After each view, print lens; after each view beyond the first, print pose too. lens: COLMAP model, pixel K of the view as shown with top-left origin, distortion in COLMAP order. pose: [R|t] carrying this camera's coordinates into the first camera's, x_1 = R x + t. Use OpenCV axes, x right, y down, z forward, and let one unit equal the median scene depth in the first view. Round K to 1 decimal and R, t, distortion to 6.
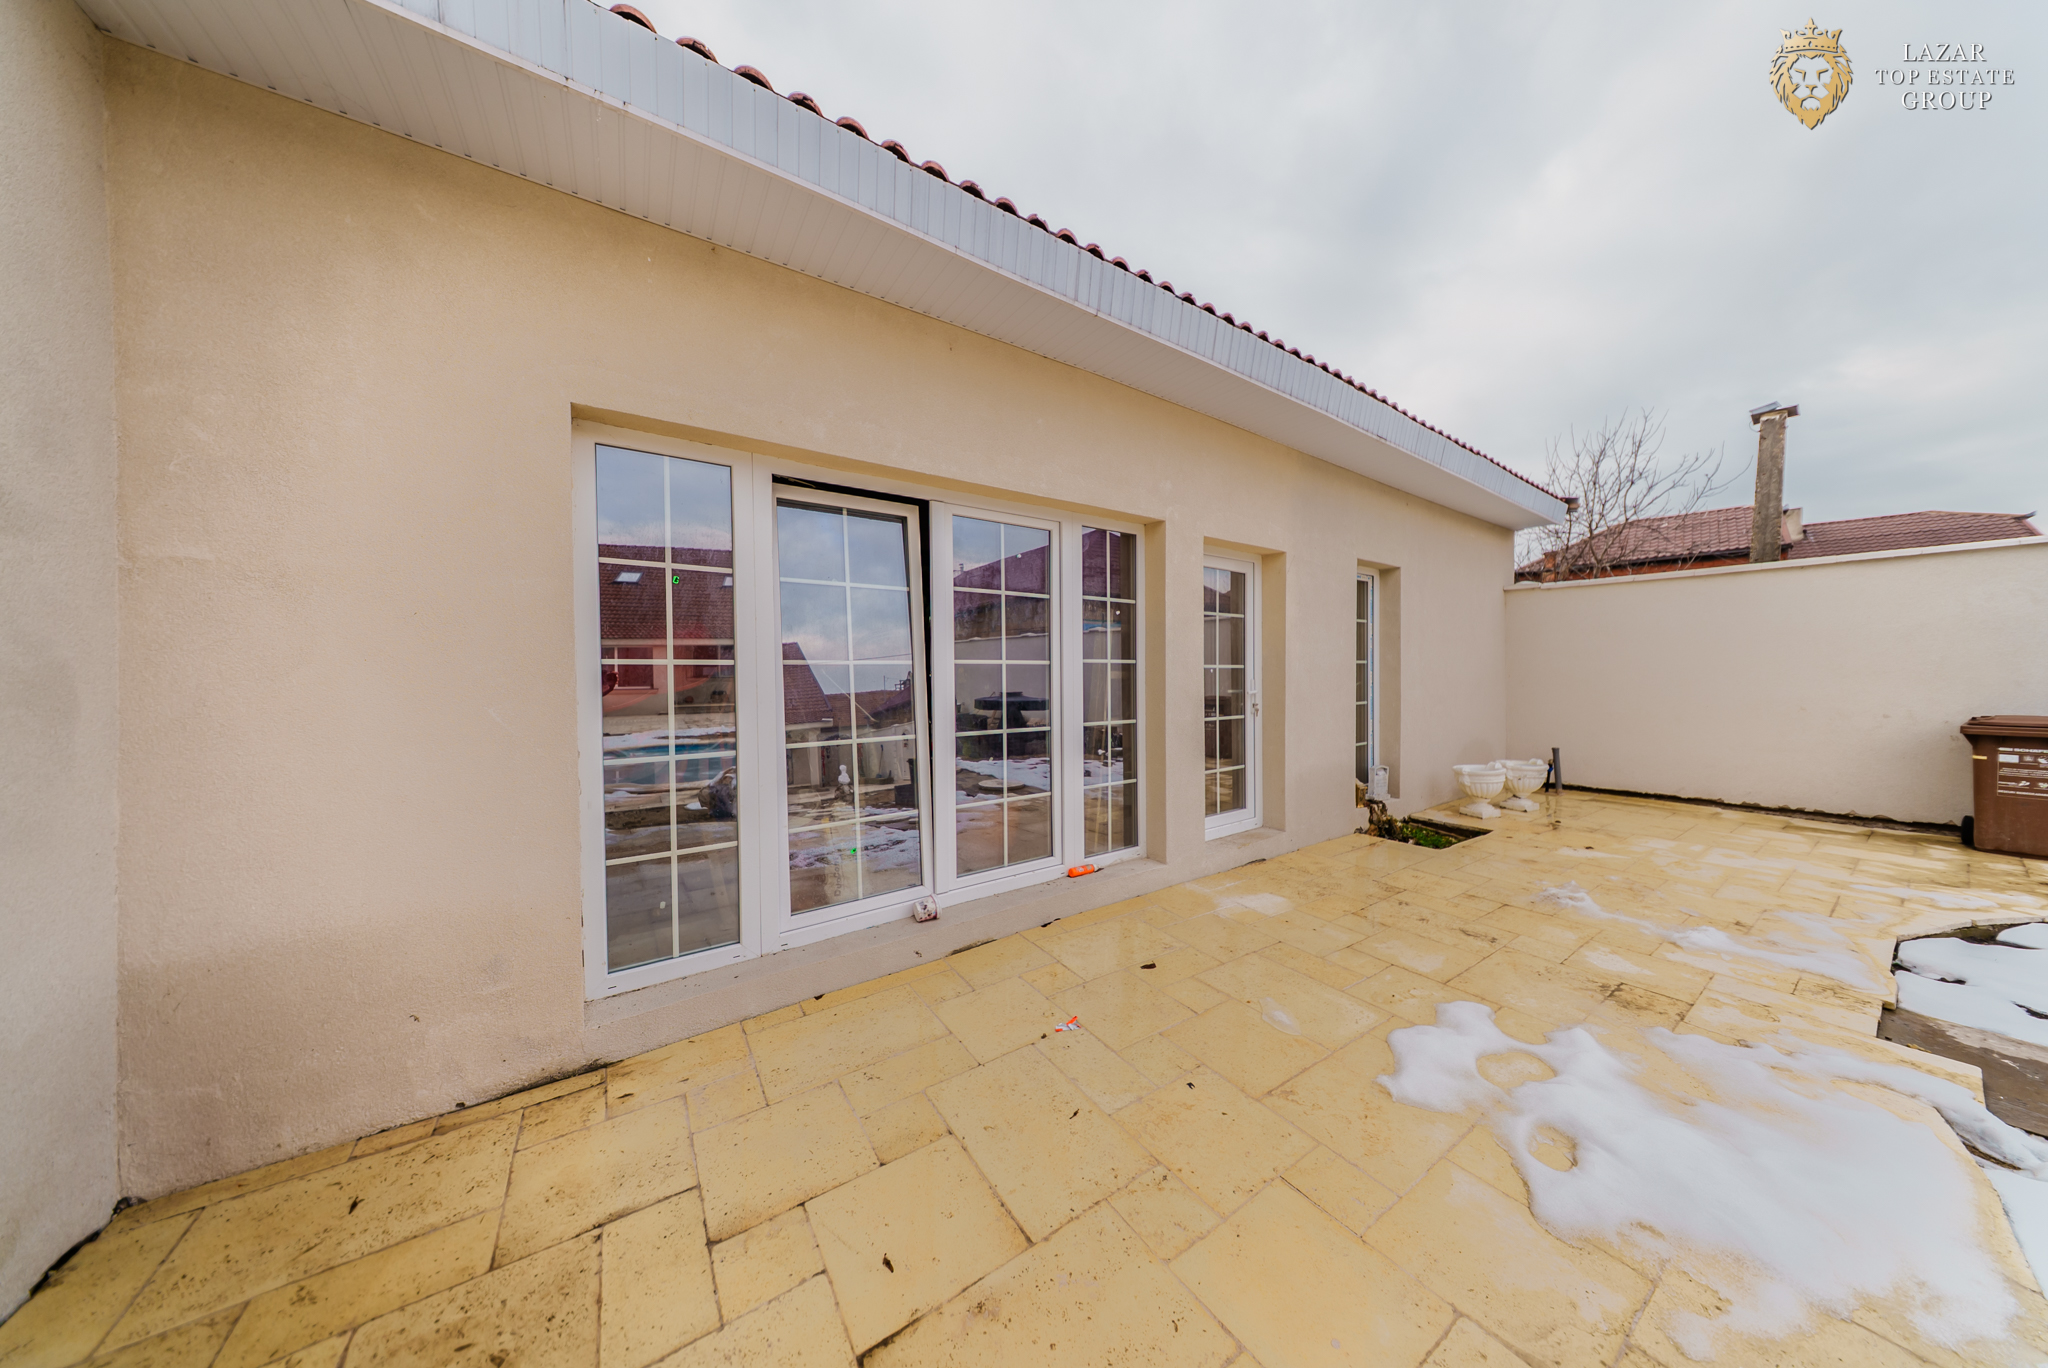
lens RADIAL K [[603.1, 0, 1029.1], [0, 603.1, 684.3], [0, 0, 1]] dist [0.000232, -0.001627]
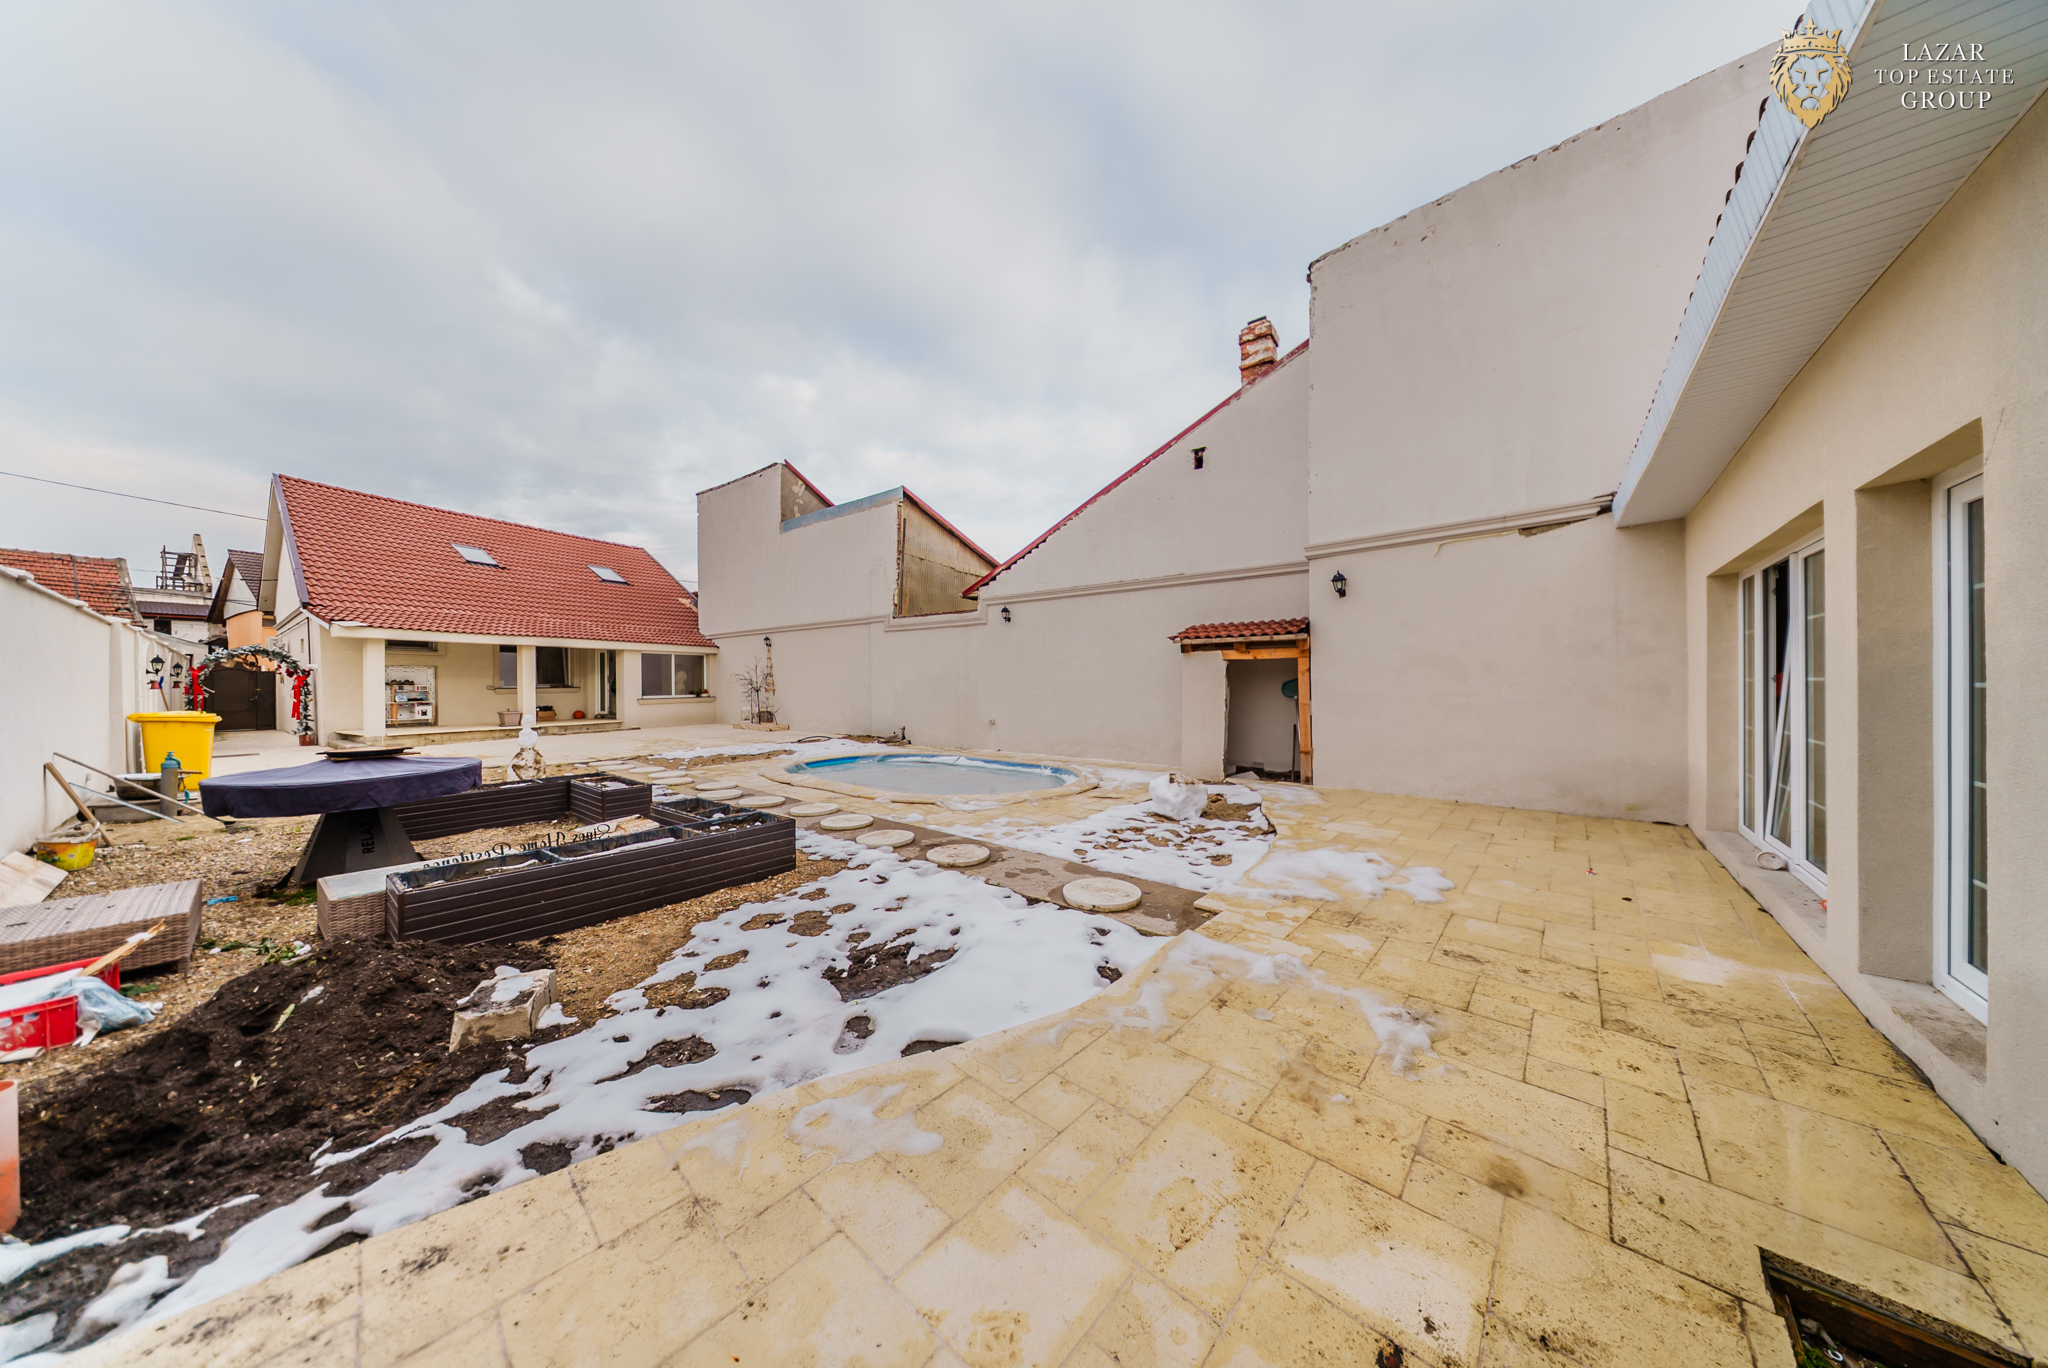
lens RADIAL K [[603.1, 0, 1029.1], [0, 603.1, 684.3], [0, 0, 1]] dist [0.000232, -0.001627]
pose [[-0.967378, 0.014517, -0.252920, 1.590115], [0.007456, 0.999556, 0.028854, -0.069751], [0.253226, 0.026027, -0.967057, 1.671169]]
